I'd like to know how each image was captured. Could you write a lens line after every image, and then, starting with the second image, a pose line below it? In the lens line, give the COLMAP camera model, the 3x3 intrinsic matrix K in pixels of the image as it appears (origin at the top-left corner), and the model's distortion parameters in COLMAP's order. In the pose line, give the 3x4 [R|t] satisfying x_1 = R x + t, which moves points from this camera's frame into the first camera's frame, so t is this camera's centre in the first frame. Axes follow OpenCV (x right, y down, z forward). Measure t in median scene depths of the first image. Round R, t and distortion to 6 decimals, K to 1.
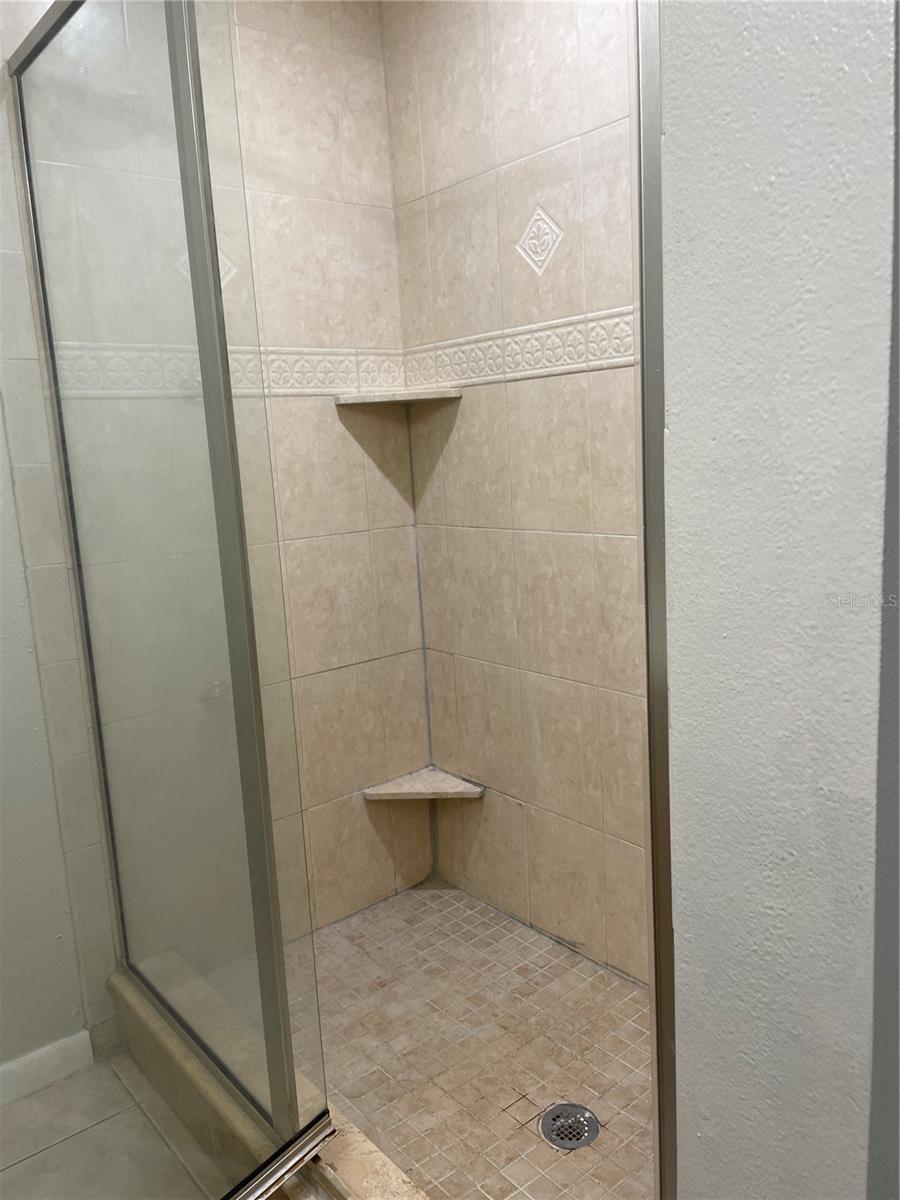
lens RADIAL K [[904.5, 0, 450.6], [0, 904.5, 589.3], [0, 0, 1]] dist [0.055101, -0.006030]
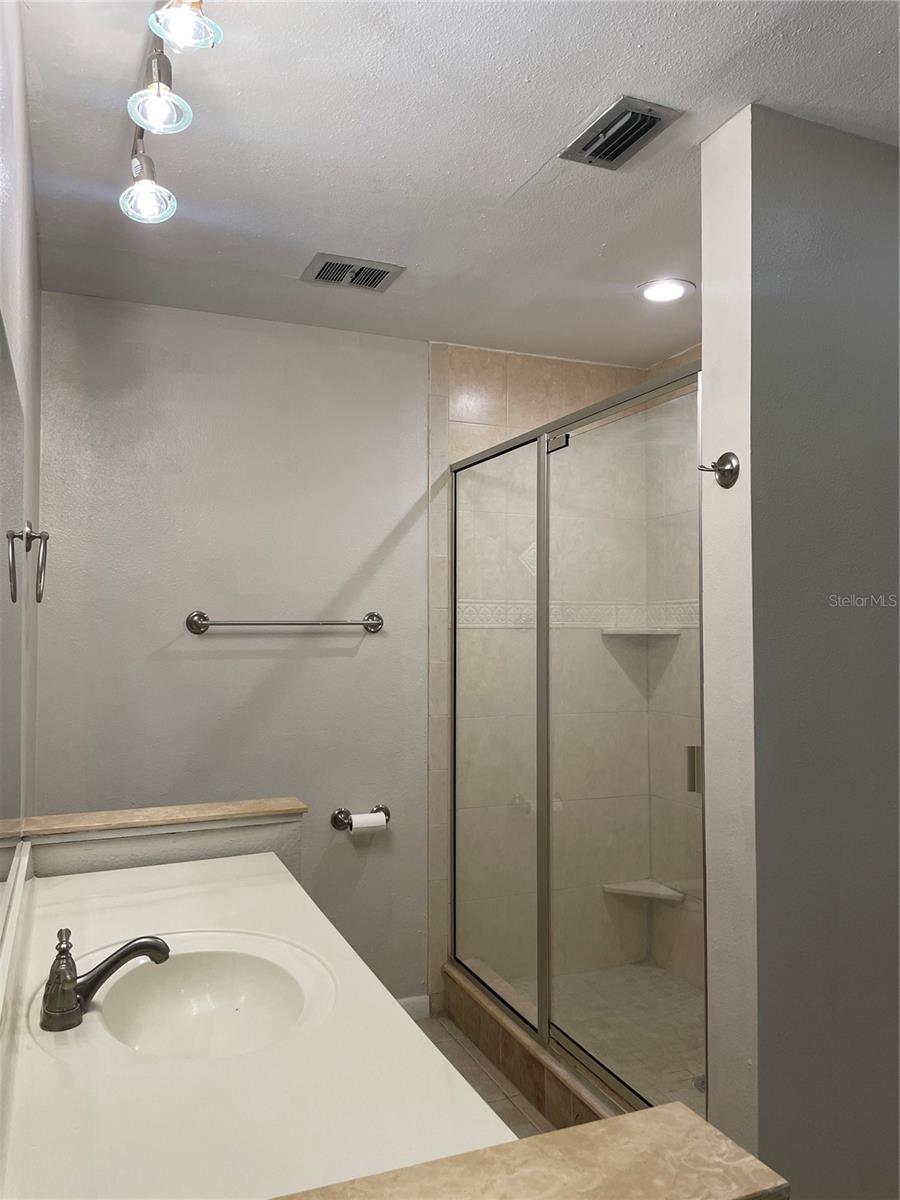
lens RADIAL K [[904.5, 0, 448.7], [0, 904.5, 588.2], [0, 0, 1]] dist [0.055101, -0.006030]
pose [[0.953401, 0.047189, -0.297991, 0.093935], [-0.103446, 0.978950, -0.175943, 0.033273], [0.283416, 0.198571, 0.938214, -0.631460]]
